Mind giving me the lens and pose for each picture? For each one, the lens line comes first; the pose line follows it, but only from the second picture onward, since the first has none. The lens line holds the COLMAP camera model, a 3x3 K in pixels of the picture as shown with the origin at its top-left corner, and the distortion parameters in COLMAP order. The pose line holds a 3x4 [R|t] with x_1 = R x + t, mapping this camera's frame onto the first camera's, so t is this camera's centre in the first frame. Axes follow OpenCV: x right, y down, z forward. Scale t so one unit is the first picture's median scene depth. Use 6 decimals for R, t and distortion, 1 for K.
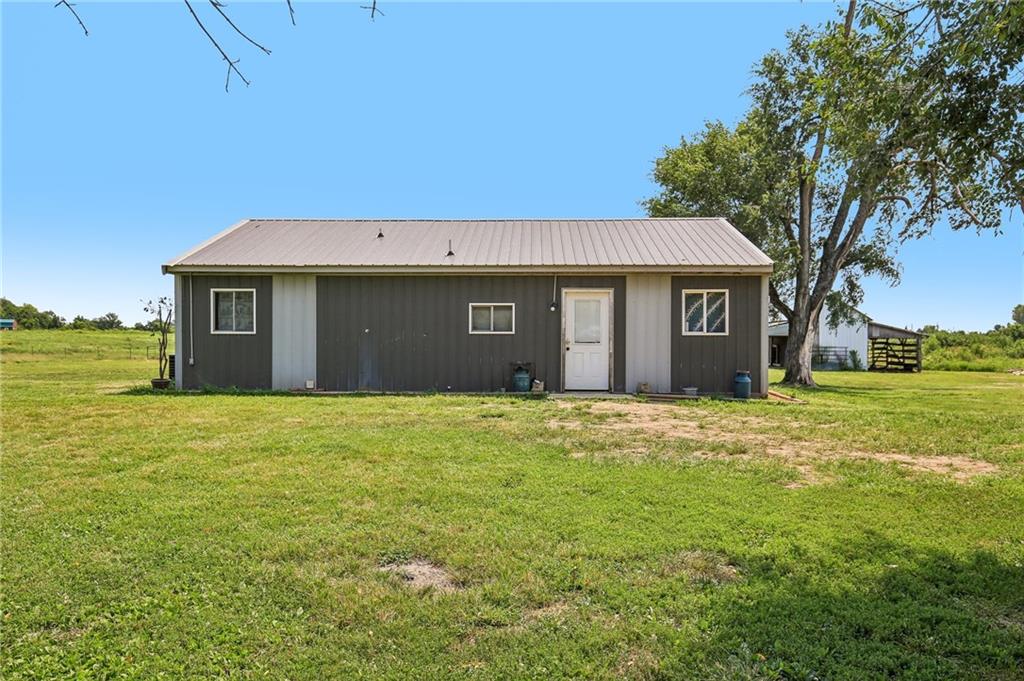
lens RADIAL K [[853.3, 0, 510.1], [0, 853.3, 342.4], [0, 0, 1]] dist [-0.003726, -0.000480]
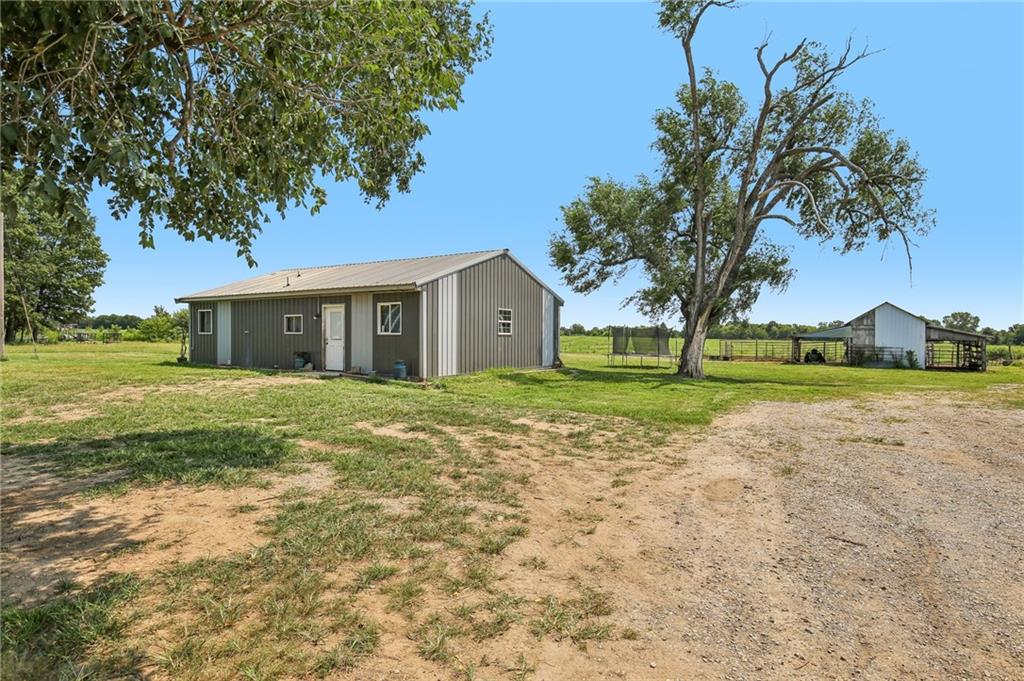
lens RADIAL K [[562.9, 0, 514.1], [0, 562.9, 338.5], [0, 0, 1]] dist [-0.025564, -0.000274]
pose [[0.867837, 0.003145, -0.496838, 0.860607], [-0.006779, 0.999962, -0.005511, 0.001789], [0.496802, 0.008151, 0.867826, 0.288139]]
